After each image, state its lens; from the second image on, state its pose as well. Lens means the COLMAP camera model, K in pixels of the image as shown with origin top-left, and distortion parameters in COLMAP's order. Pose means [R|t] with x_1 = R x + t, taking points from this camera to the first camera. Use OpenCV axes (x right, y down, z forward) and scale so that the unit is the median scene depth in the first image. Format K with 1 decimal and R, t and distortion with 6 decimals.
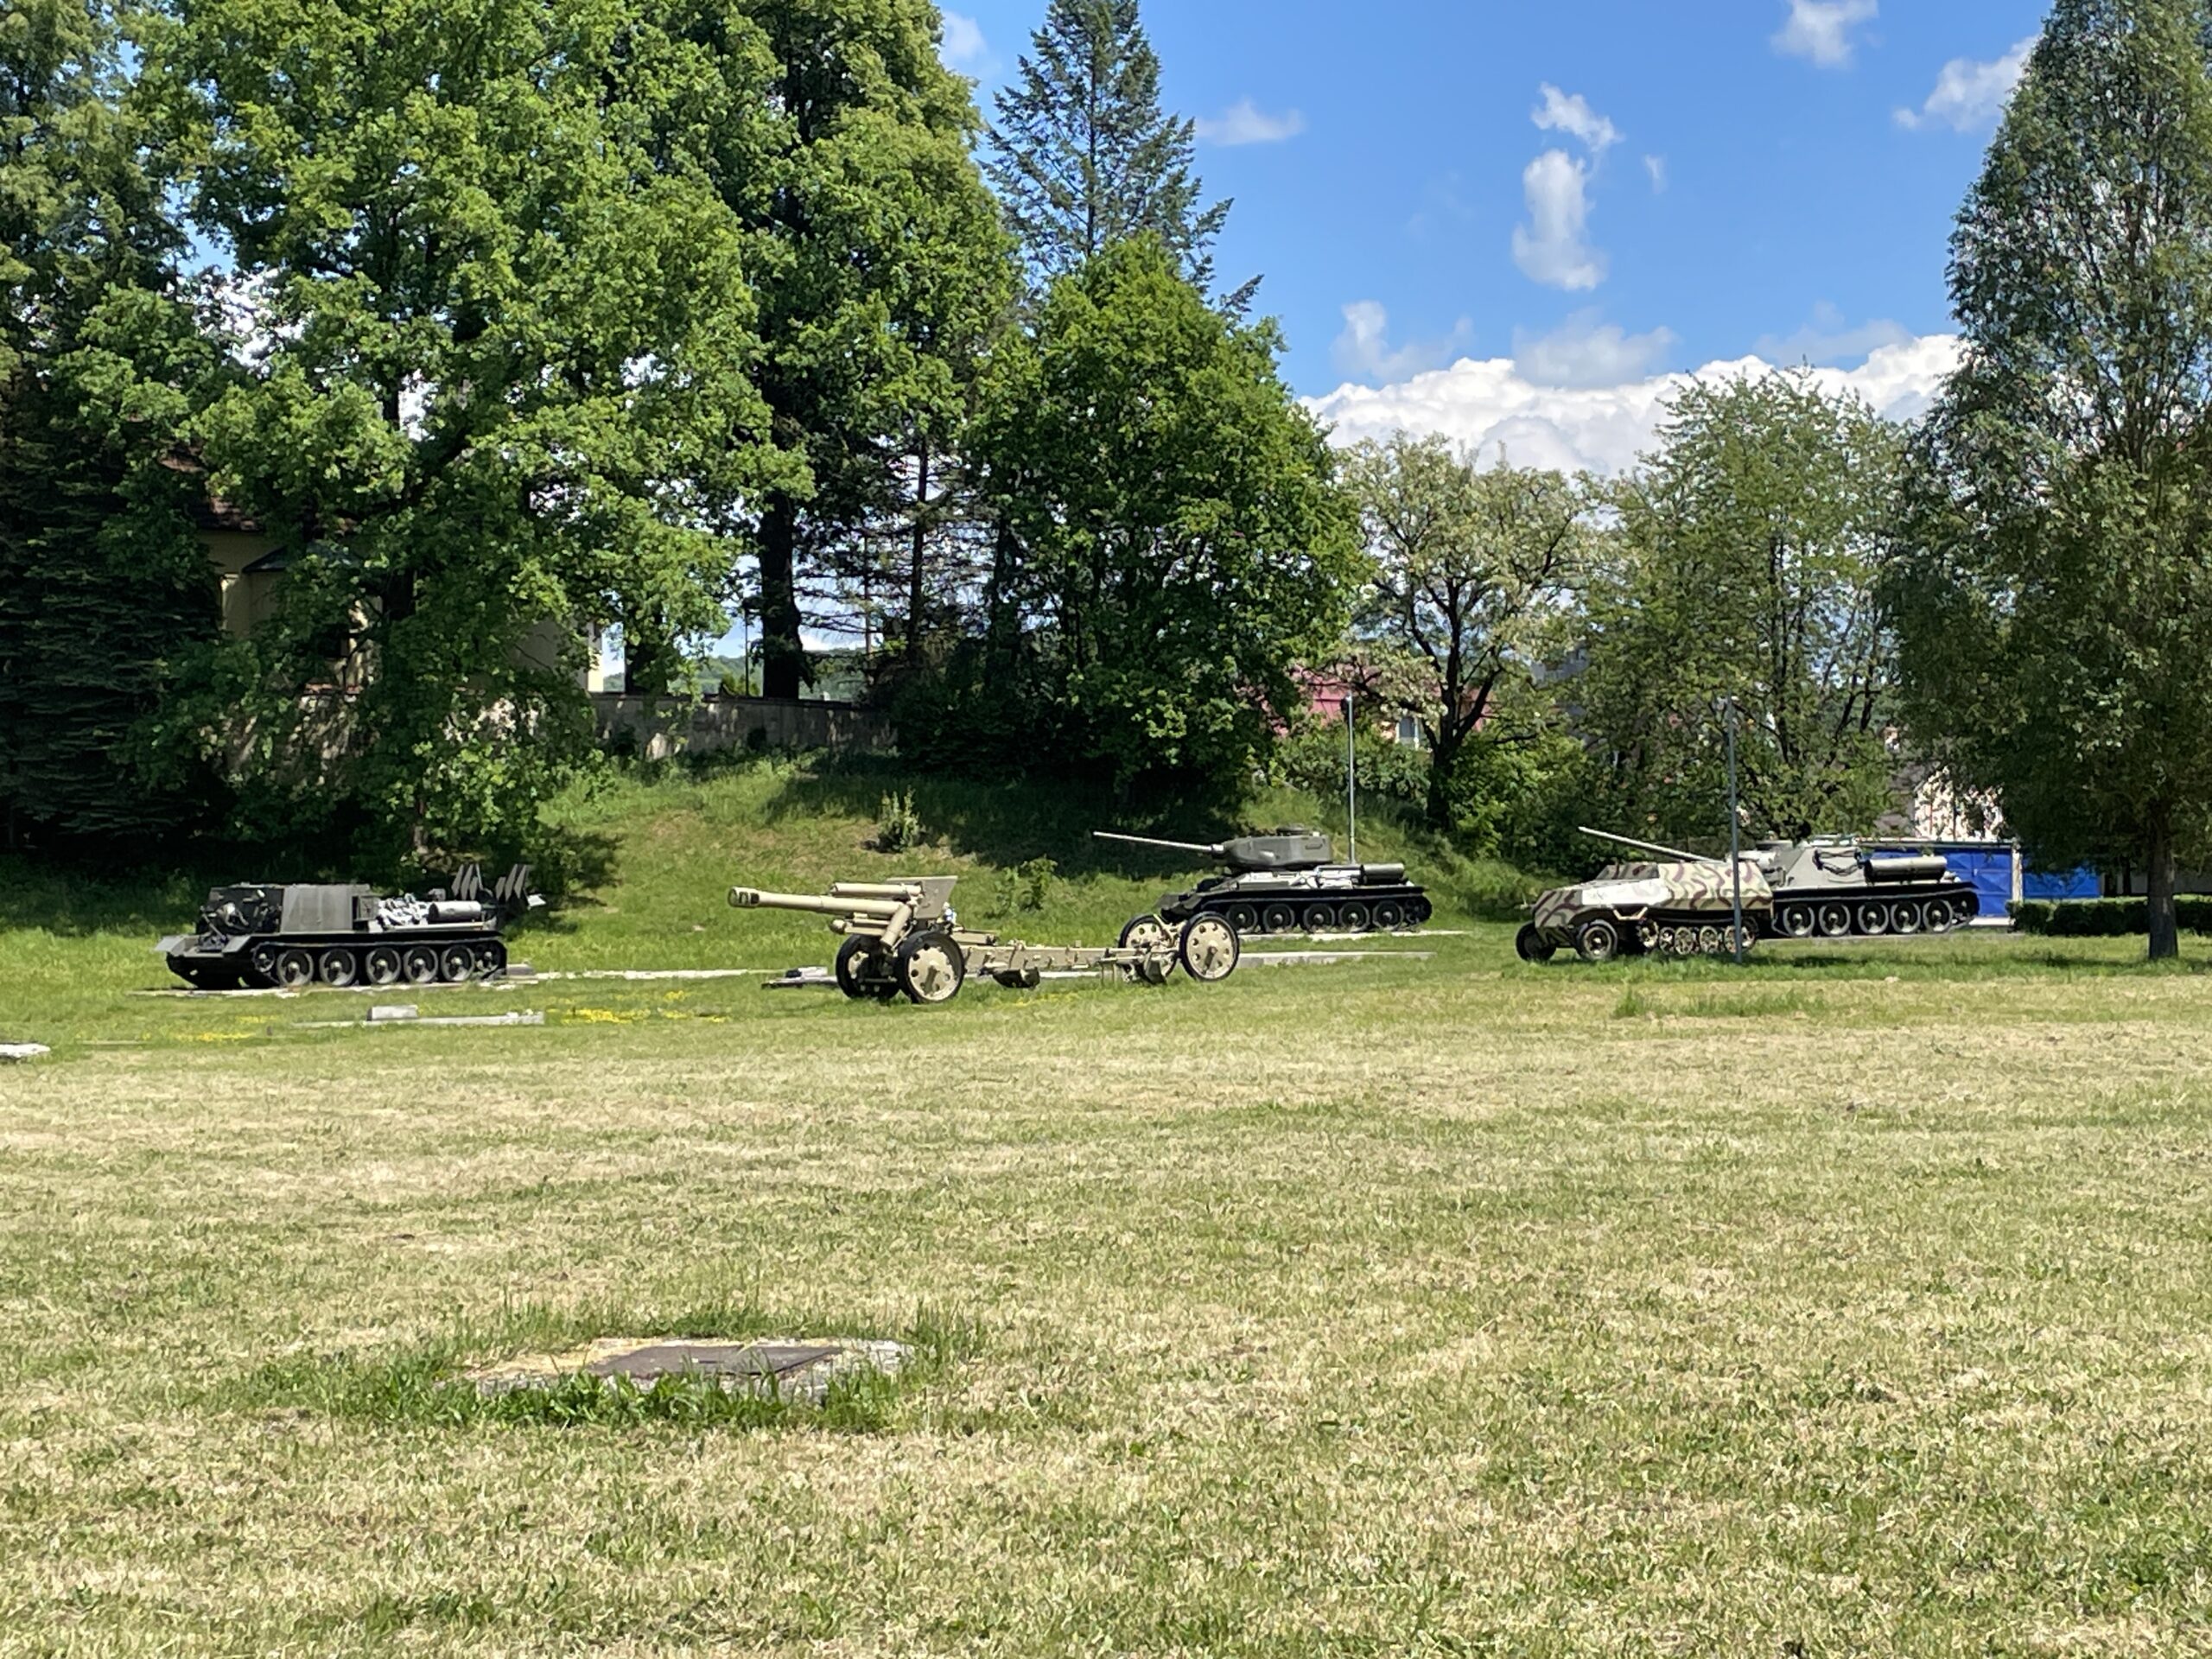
lens RADIAL K [[3917.9, 0, 1168.3], [0, 3917.9, 840.1], [0, 0, 1]] dist [0.055683, 0.000000]
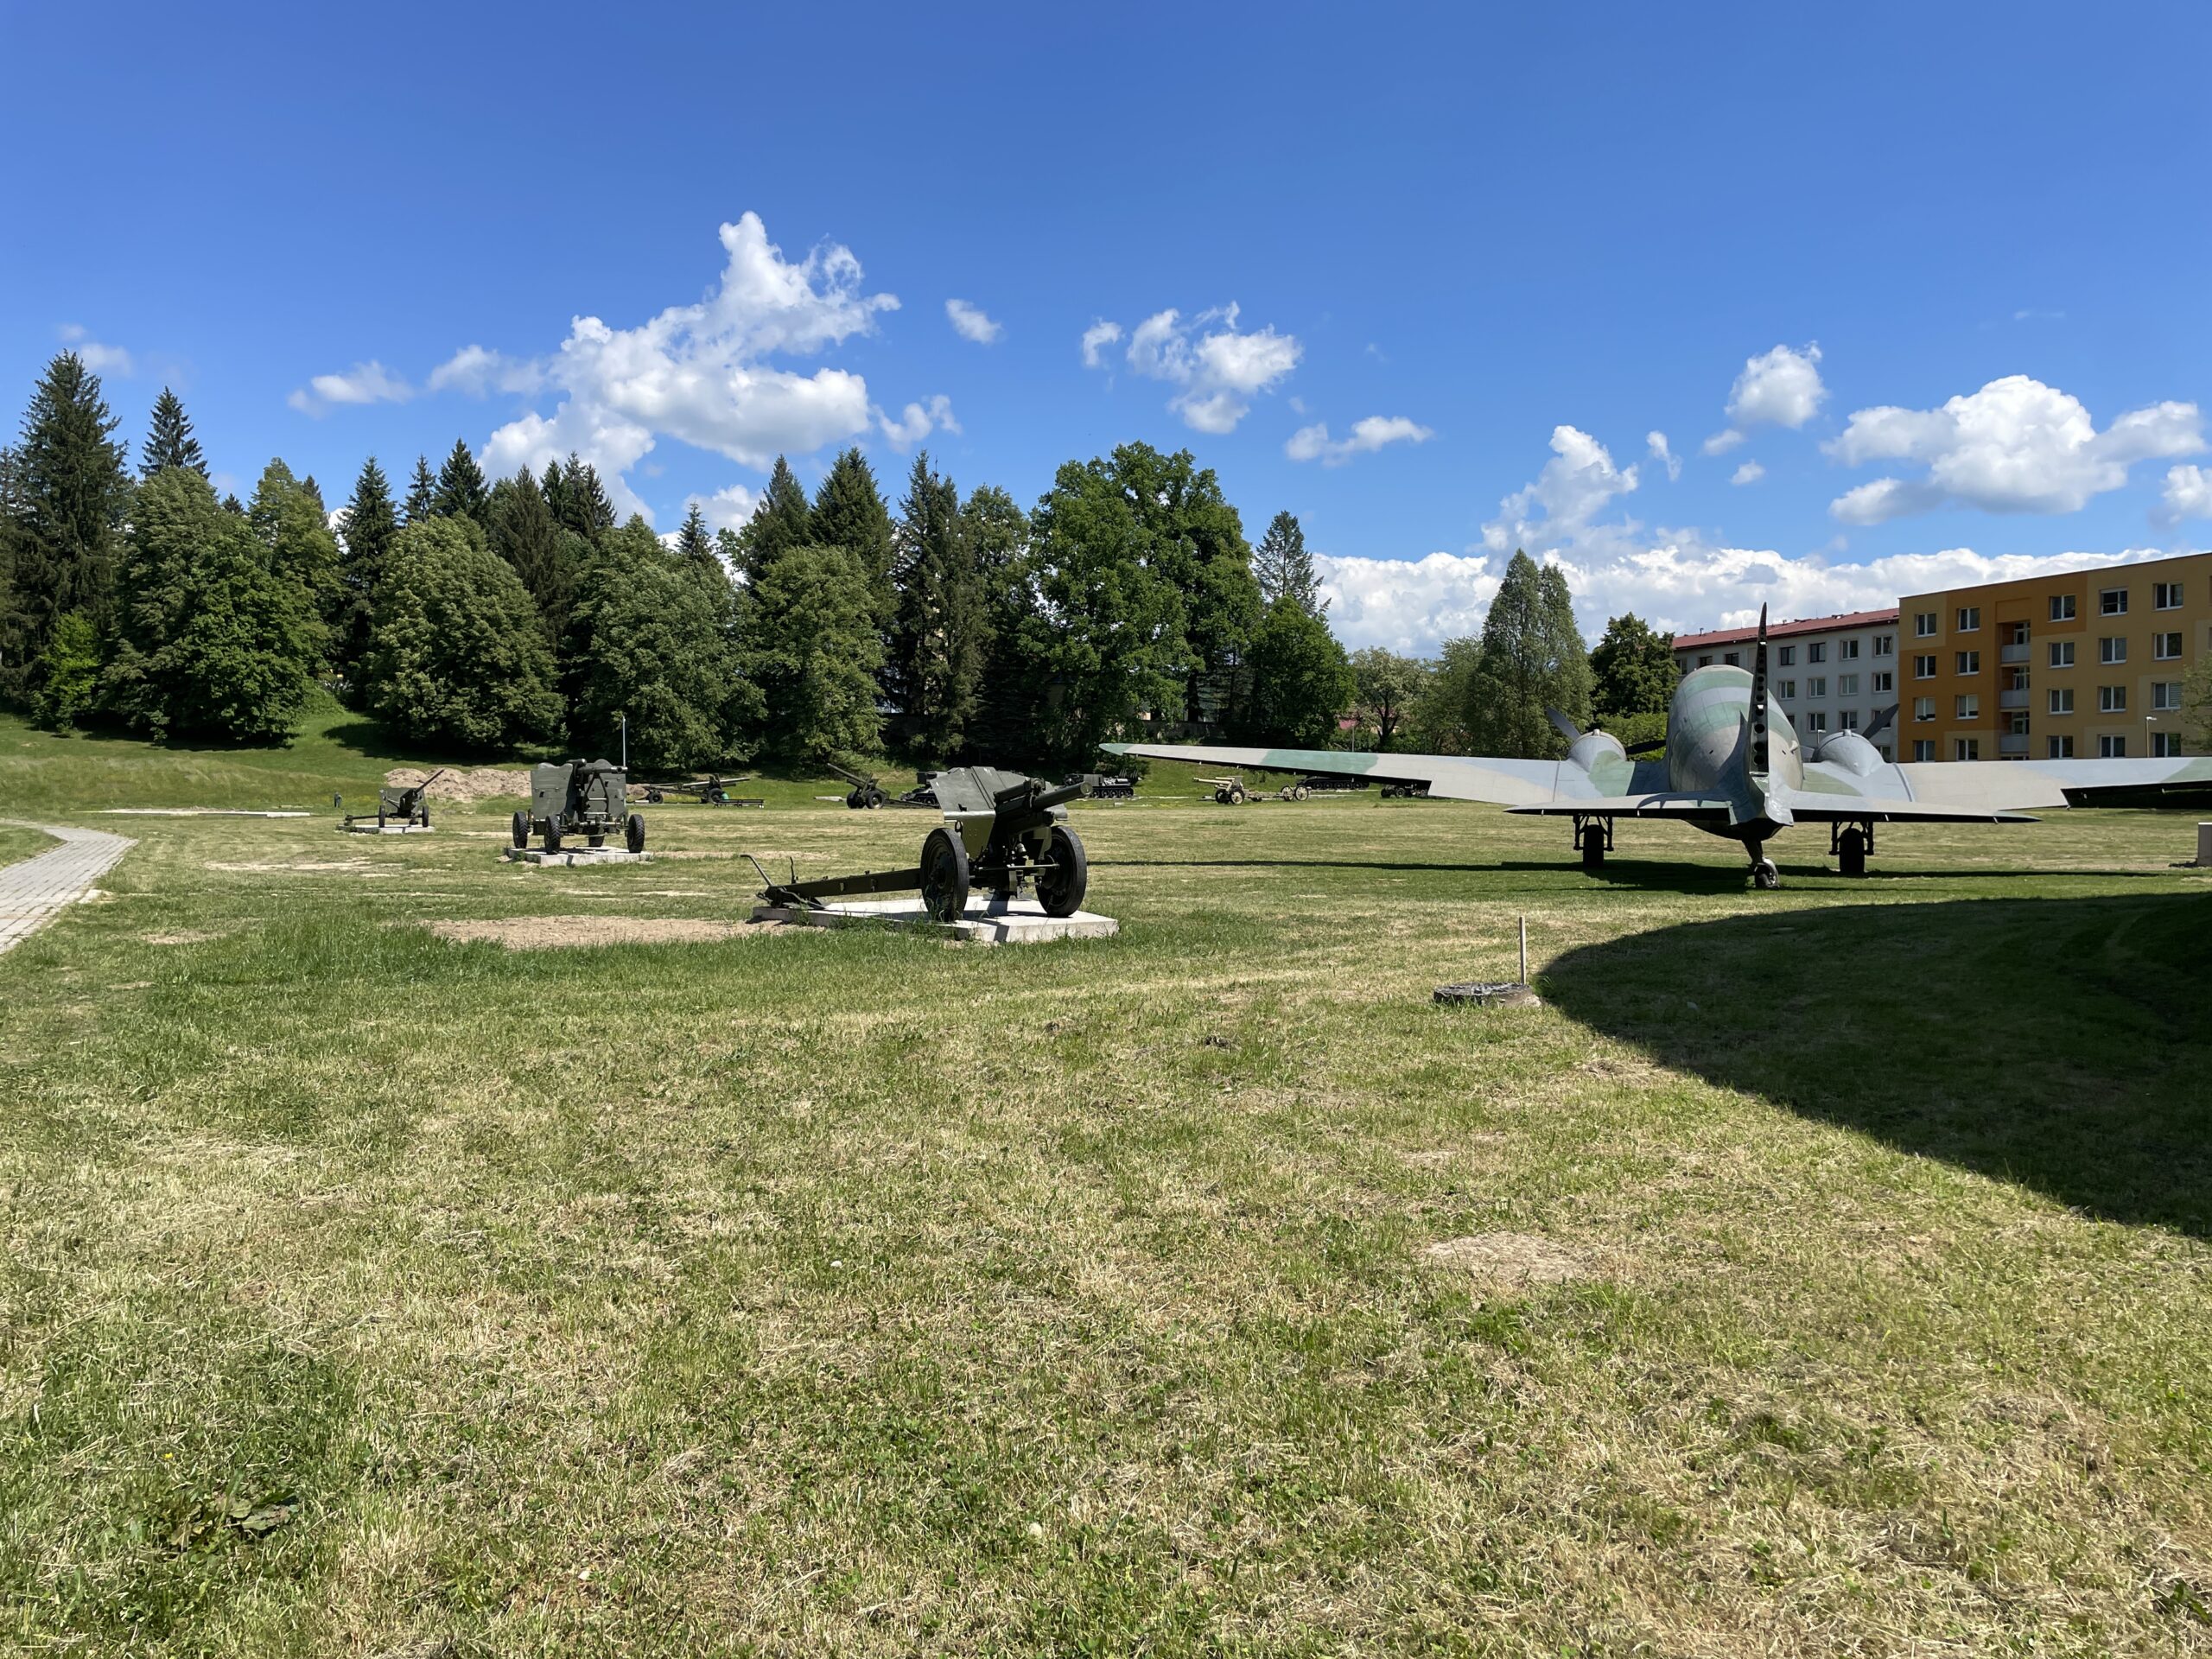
lens RADIAL K [[1688.4, 0, 1161.9], [0, 1688.4, 857.4], [0, 0, 1]] dist [0.136012, -0.002501]
pose [[0.993951, 0.021806, -0.107638, 0.062508], [-0.014777, 0.997732, 0.065672, -0.020158], [0.108826, -0.063684, 0.992019, -0.817266]]
